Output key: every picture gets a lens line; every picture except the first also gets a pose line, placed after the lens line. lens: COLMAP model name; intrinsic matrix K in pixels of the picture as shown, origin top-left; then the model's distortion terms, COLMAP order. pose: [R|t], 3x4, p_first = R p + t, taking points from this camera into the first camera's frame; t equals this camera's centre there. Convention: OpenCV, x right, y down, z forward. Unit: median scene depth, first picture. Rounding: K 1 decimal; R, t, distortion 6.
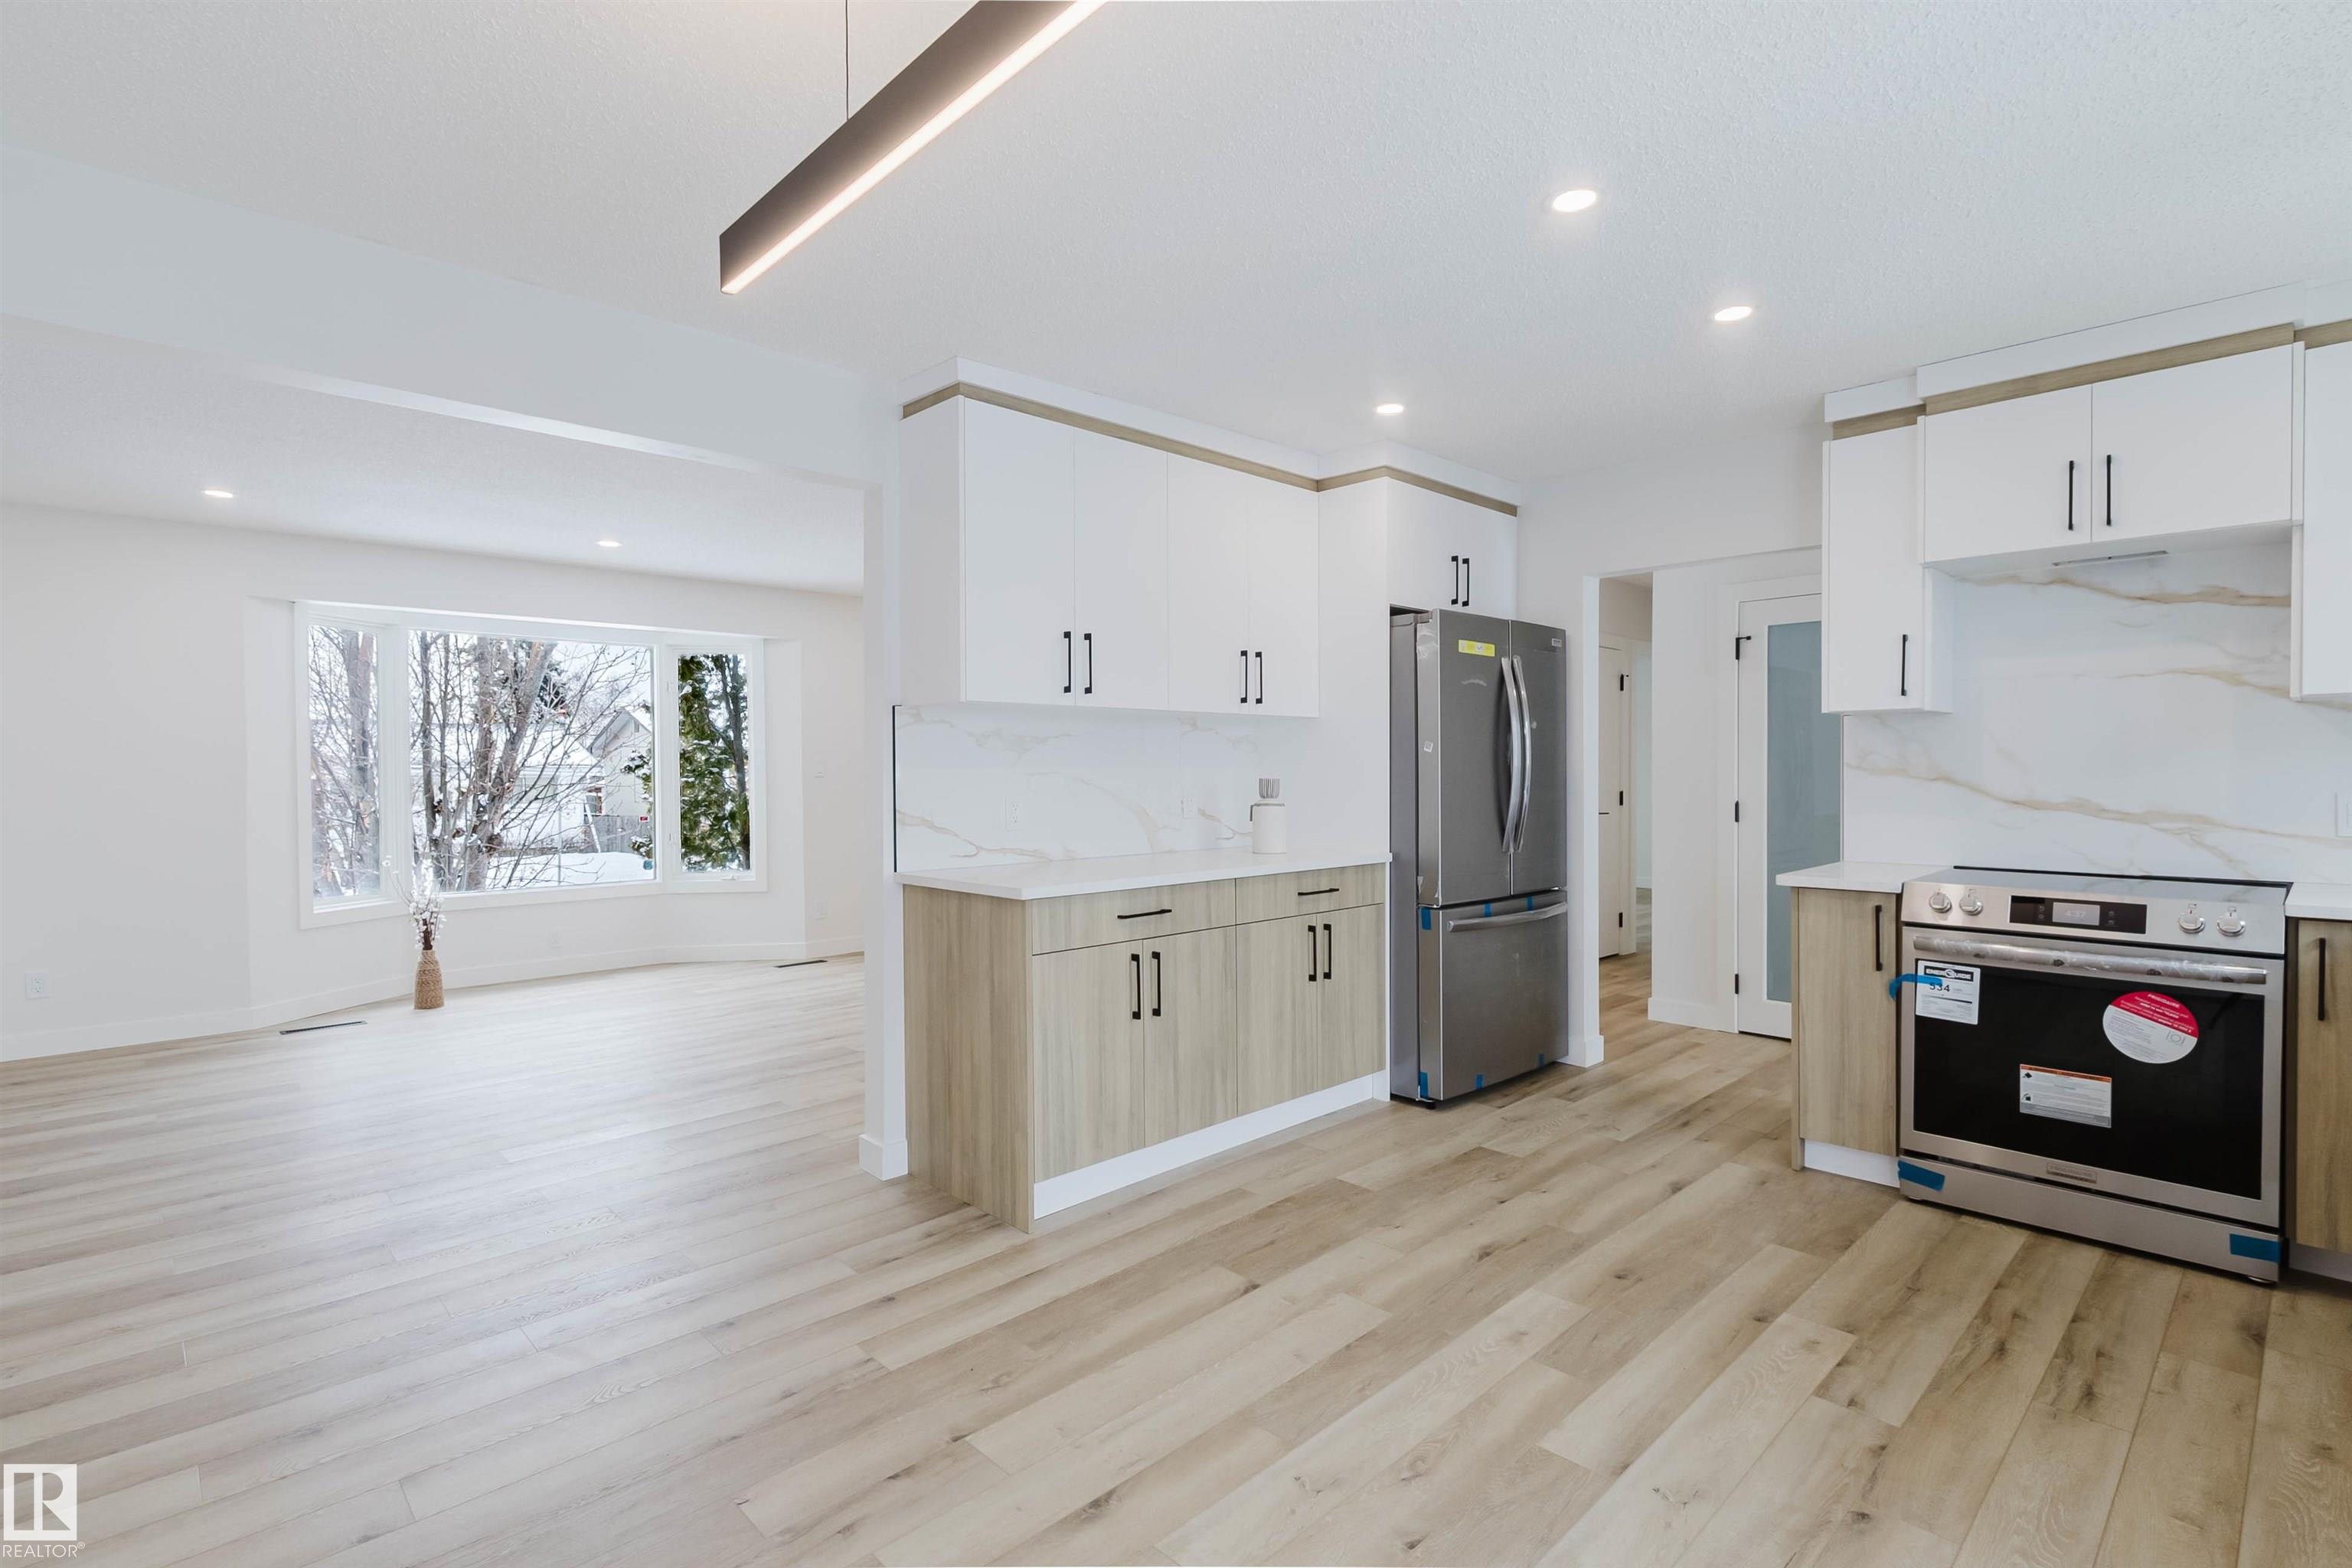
lens RADIAL K [[1109.0, 0, 1167.9], [0, 1109.0, 784.1], [0, 0, 1]] dist [0.004882, -0.000402]
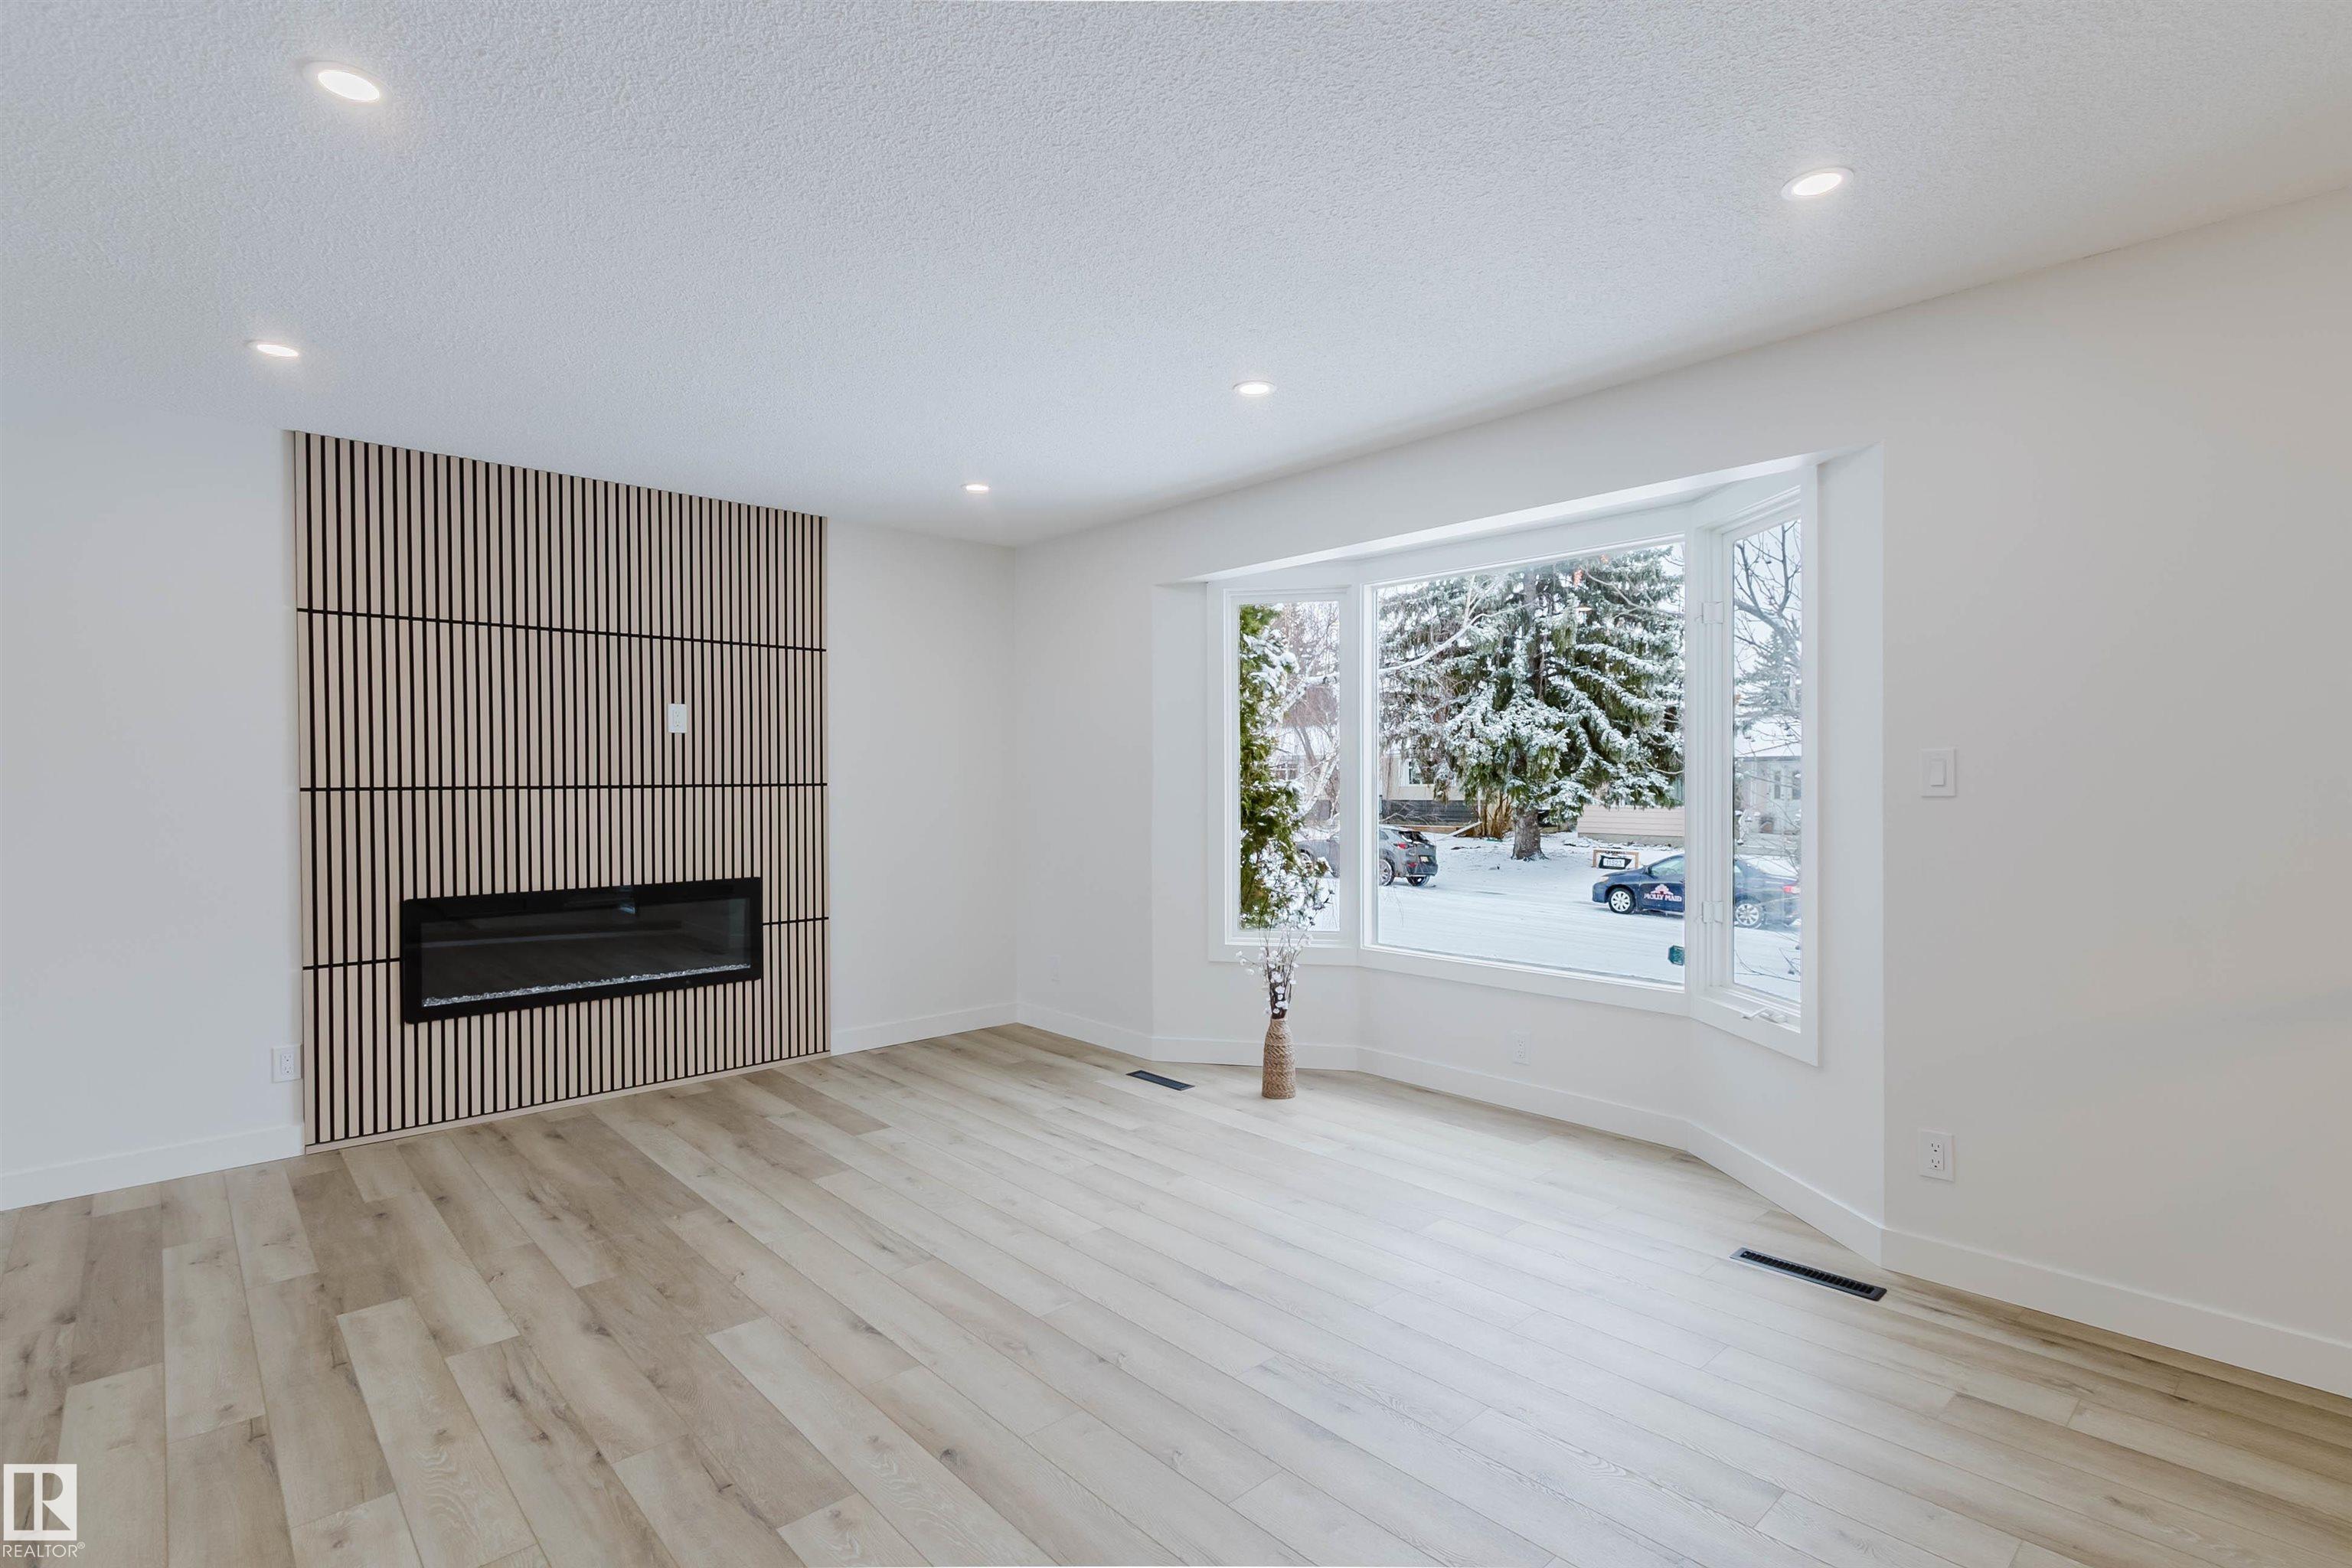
lens RADIAL K [[1109.0, 0, 1167.9], [0, 1109.0, 784.1], [0, 0, 1]] dist [0.004882, -0.000402]
pose [[-0.017839, 0.014608, -0.999734, 0.150182], [-0.008133, 0.999858, 0.014755, -0.034068], [0.999808, 0.008394, -0.017718, 1.765923]]
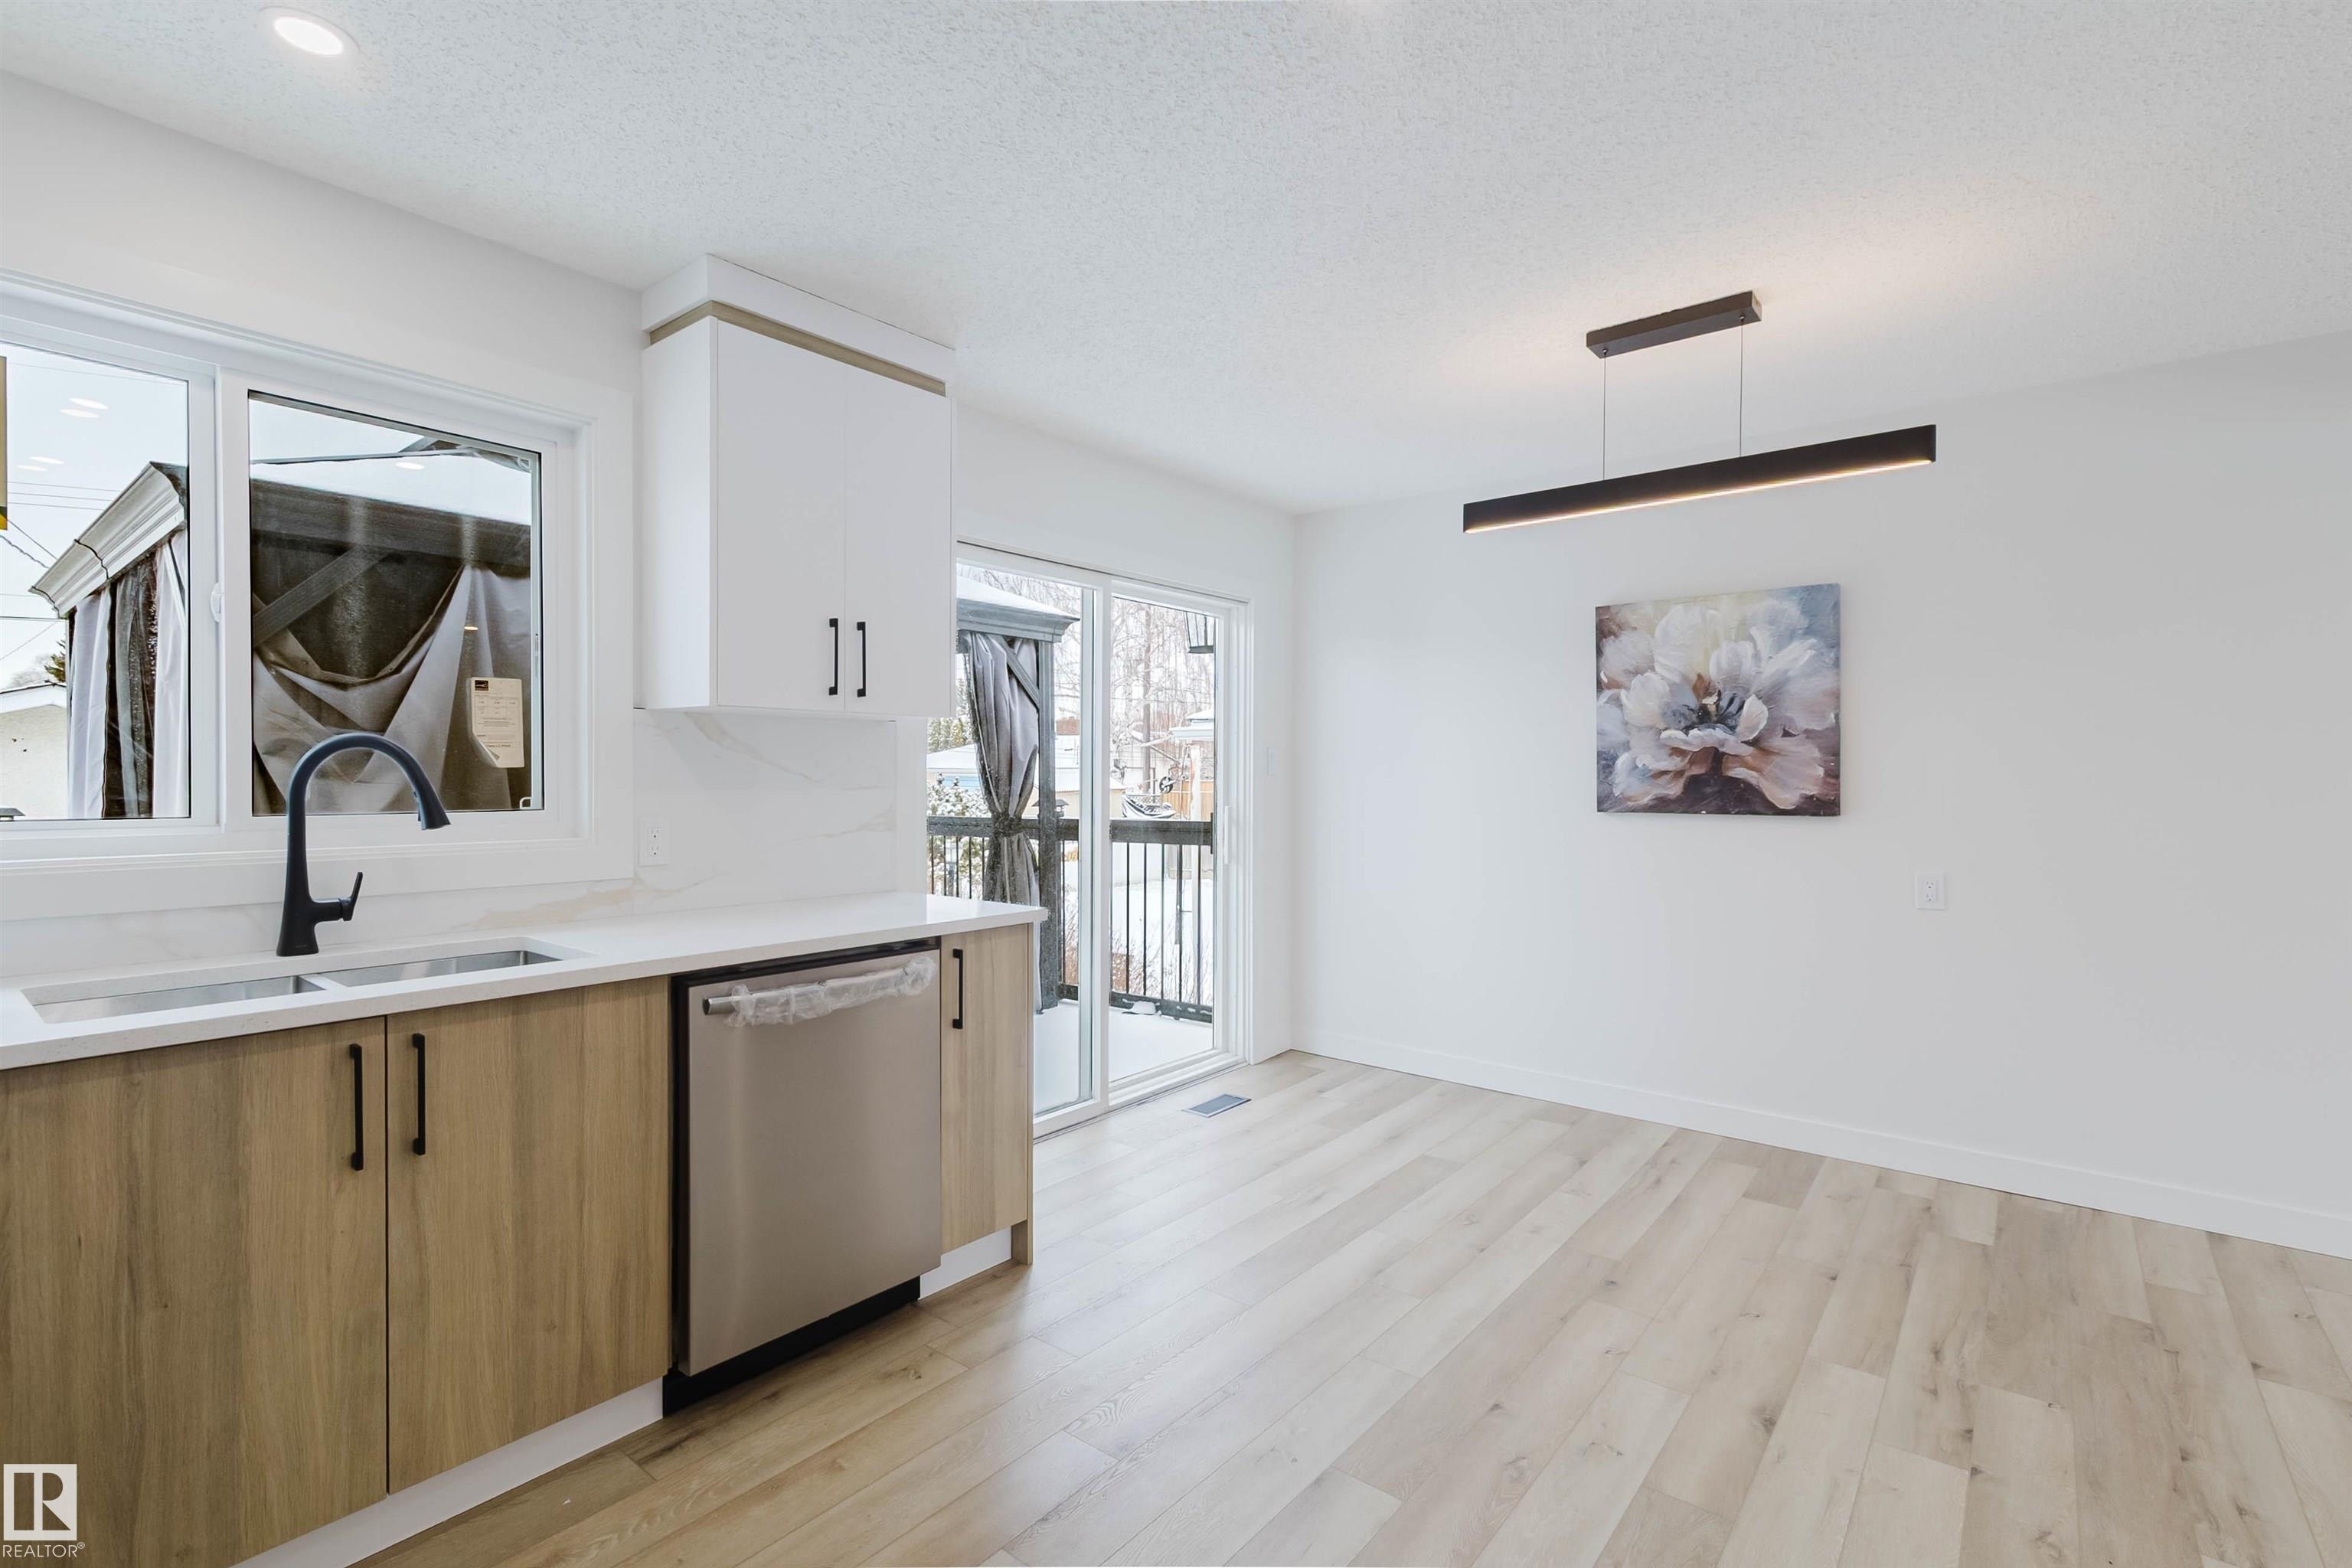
lens RADIAL K [[1064.2, 0, 1164.7], [0, 1064.2, 789.6], [0, 0, 1]] dist [0.000986, -0.000317]
pose [[-0.992168, 0.003676, -0.124860, 0.414575], [0.000535, 0.999683, 0.025180, -0.022377], [0.124913, 0.024916, -0.991855, 1.195296]]
